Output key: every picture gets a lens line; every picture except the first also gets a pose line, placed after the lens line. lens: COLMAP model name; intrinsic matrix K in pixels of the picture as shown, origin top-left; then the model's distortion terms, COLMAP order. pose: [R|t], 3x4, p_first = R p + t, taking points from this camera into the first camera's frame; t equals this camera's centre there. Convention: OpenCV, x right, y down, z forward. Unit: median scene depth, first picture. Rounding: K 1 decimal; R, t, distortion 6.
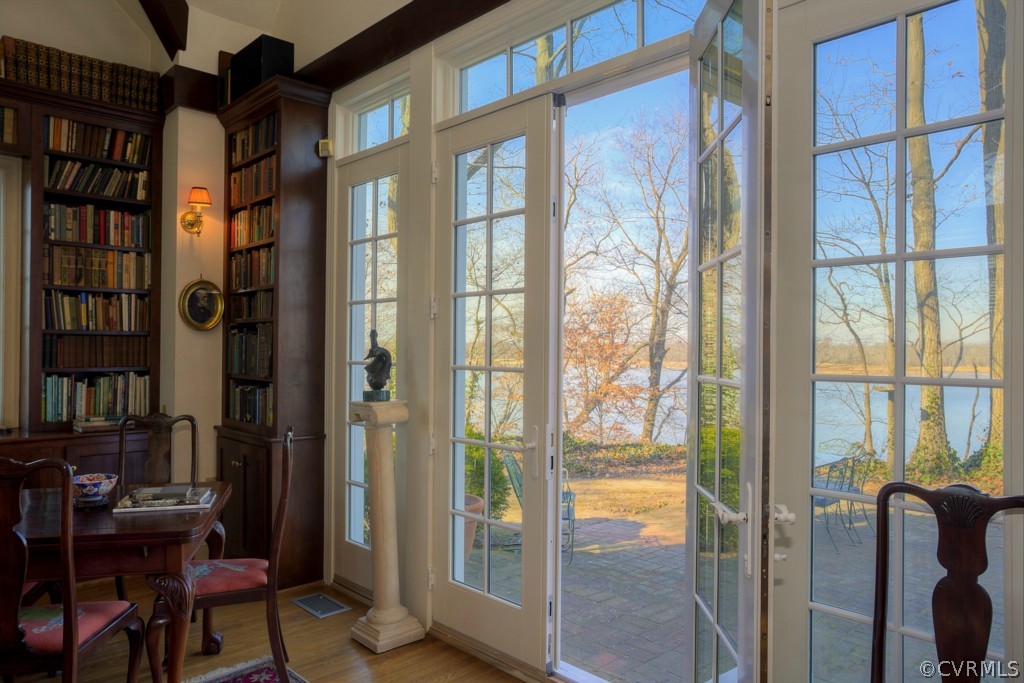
lens RADIAL K [[679.1, 0, 512.5], [0, 679.1, 342.1], [0, 0, 1]] dist [0.003914, 0.002134]
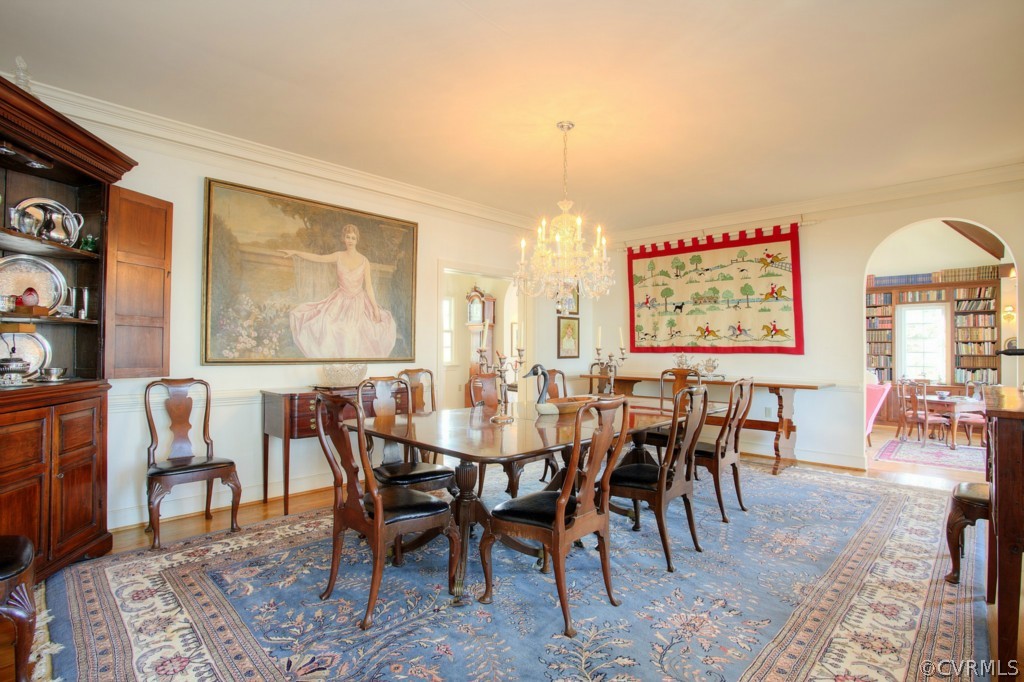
lens RADIAL K [[479.7, 0, 512.7], [0, 479.7, 342.9], [0, 0, 1]] dist [-0.001034, -0.000093]
pose [[0.020862, -0.014266, -0.999681, 1.504611], [0.001018, 0.999898, -0.014248, -0.041095], [0.999782, -0.000720, 0.020875, -1.127174]]
